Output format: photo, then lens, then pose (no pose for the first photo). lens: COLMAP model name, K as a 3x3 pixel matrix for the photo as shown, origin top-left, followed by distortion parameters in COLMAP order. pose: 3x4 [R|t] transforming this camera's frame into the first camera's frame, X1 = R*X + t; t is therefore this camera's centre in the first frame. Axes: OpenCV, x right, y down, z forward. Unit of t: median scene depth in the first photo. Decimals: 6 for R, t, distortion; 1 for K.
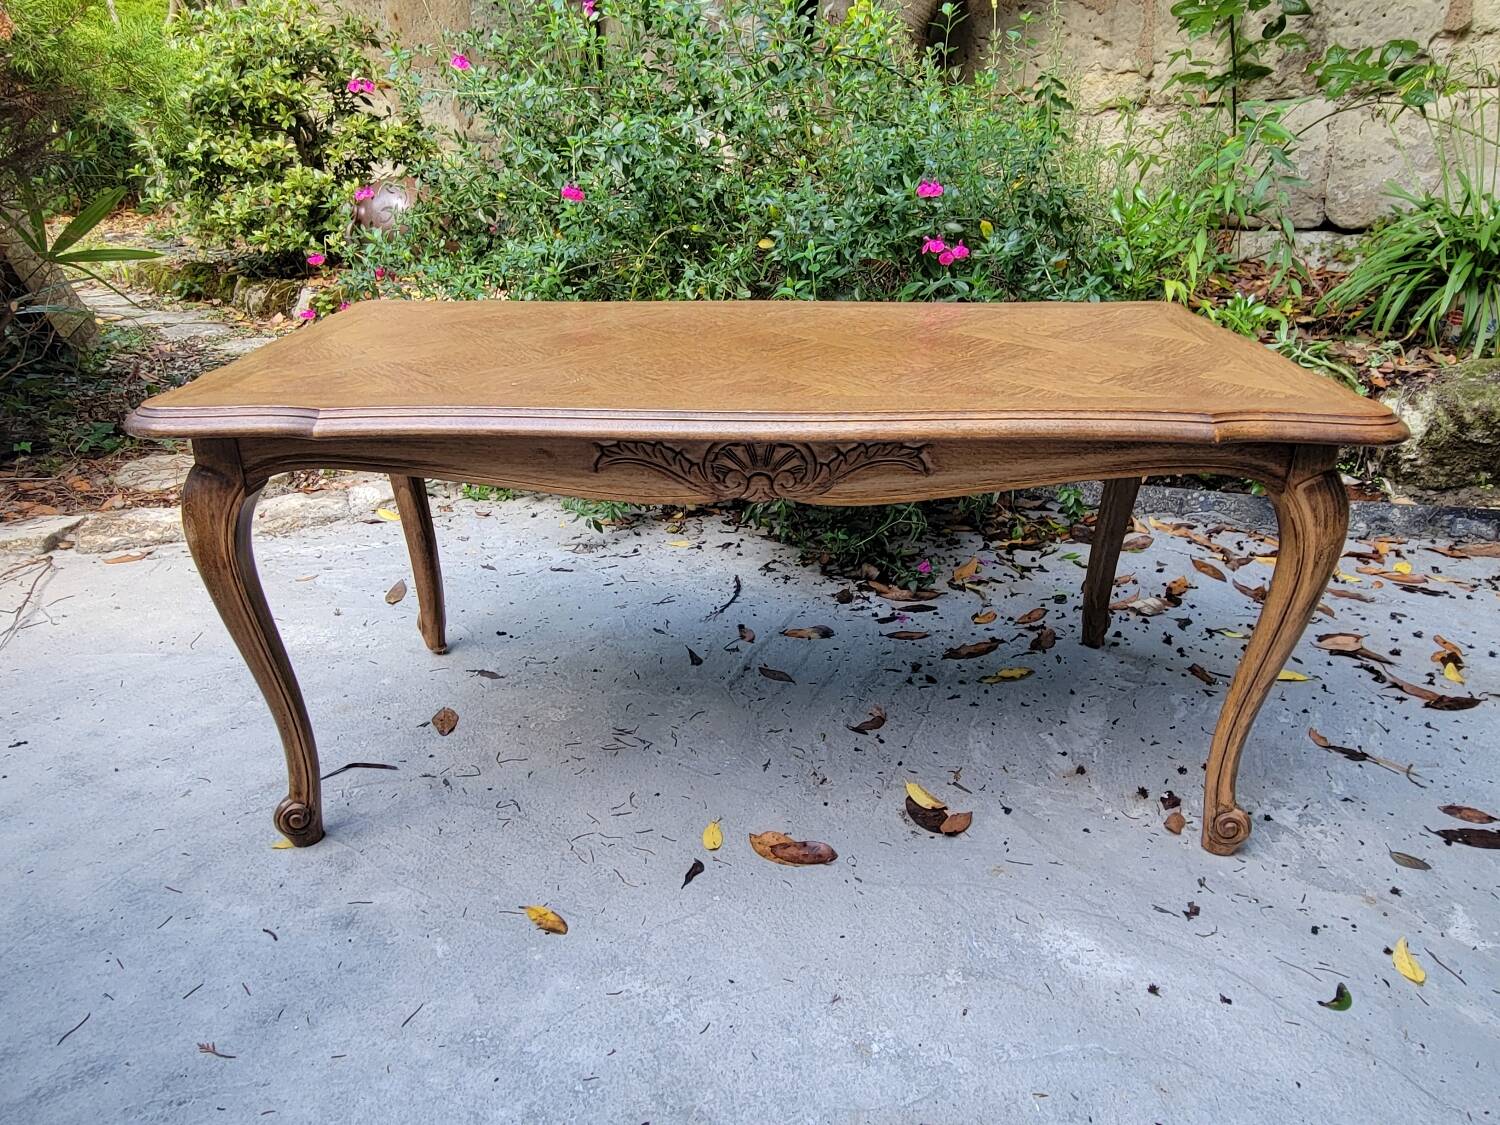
lens RADIAL K [[988.4, 0, 757.0], [0, 988.4, 548.2], [0, 0, 1]] dist [0.004145, -0.002420]
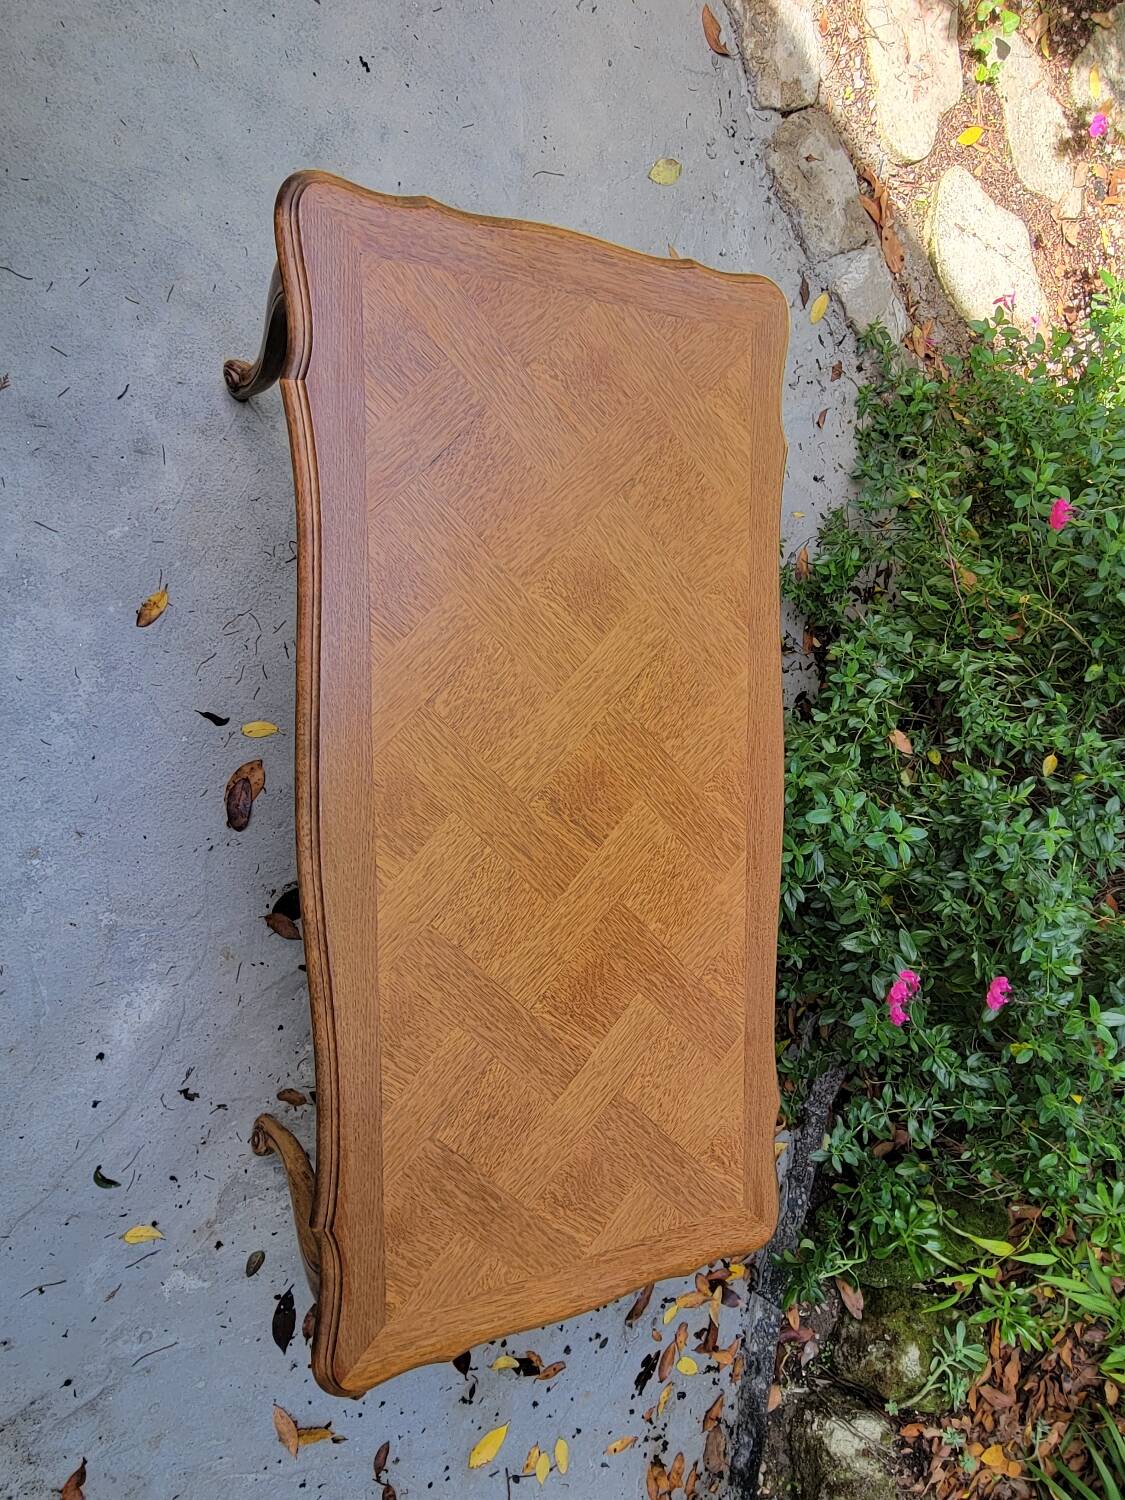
lens RADIAL K [[988.4, 0, 567.2], [0, 988.4, 759.3], [0, 0, 1]] dist [0.004145, -0.002420]
pose [[0.017223, 0.995276, 0.095542, -0.121628], [-0.795187, -0.044292, 0.604744, -0.771667], [0.606119, -0.086389, 0.790668, 0.272560]]
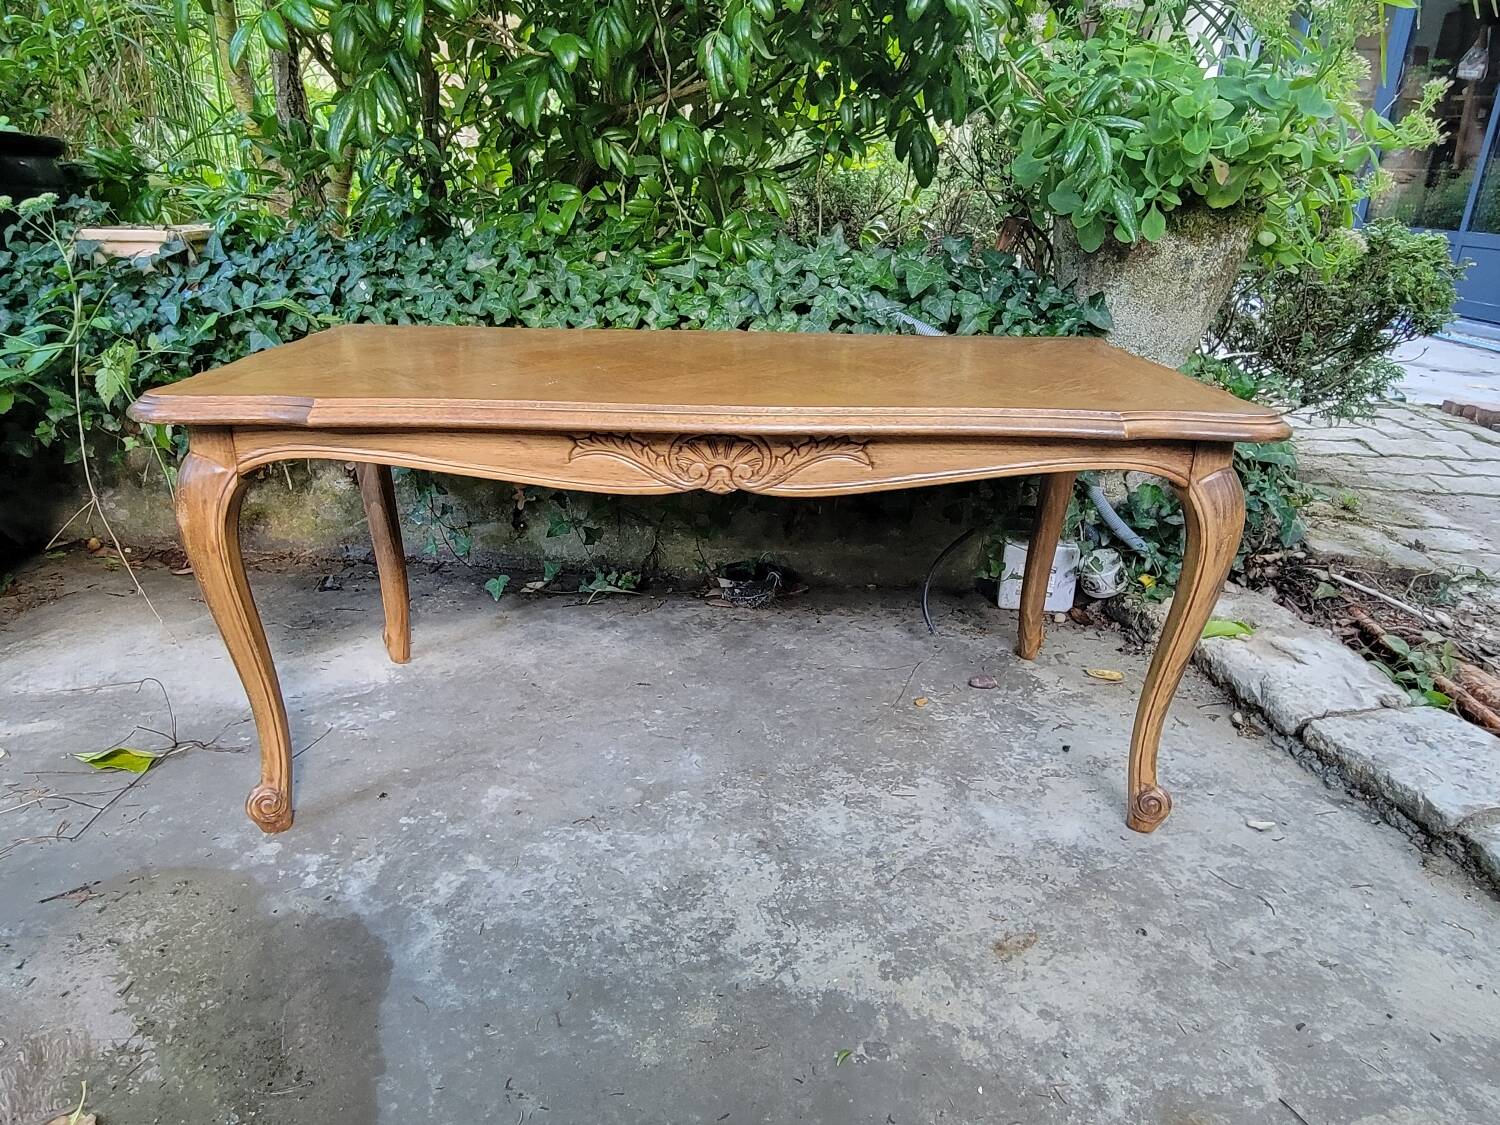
lens RADIAL K [[988.4, 0, 761.5], [0, 988.4, 548.2], [0, 0, 1]] dist [0.004145, -0.002420]
pose [[0.998583, 0.006059, 0.052873, -0.007612], [-0.002051, 0.997141, -0.075530, 0.083516], [-0.053179, 0.075314, 0.995741, -0.074060]]
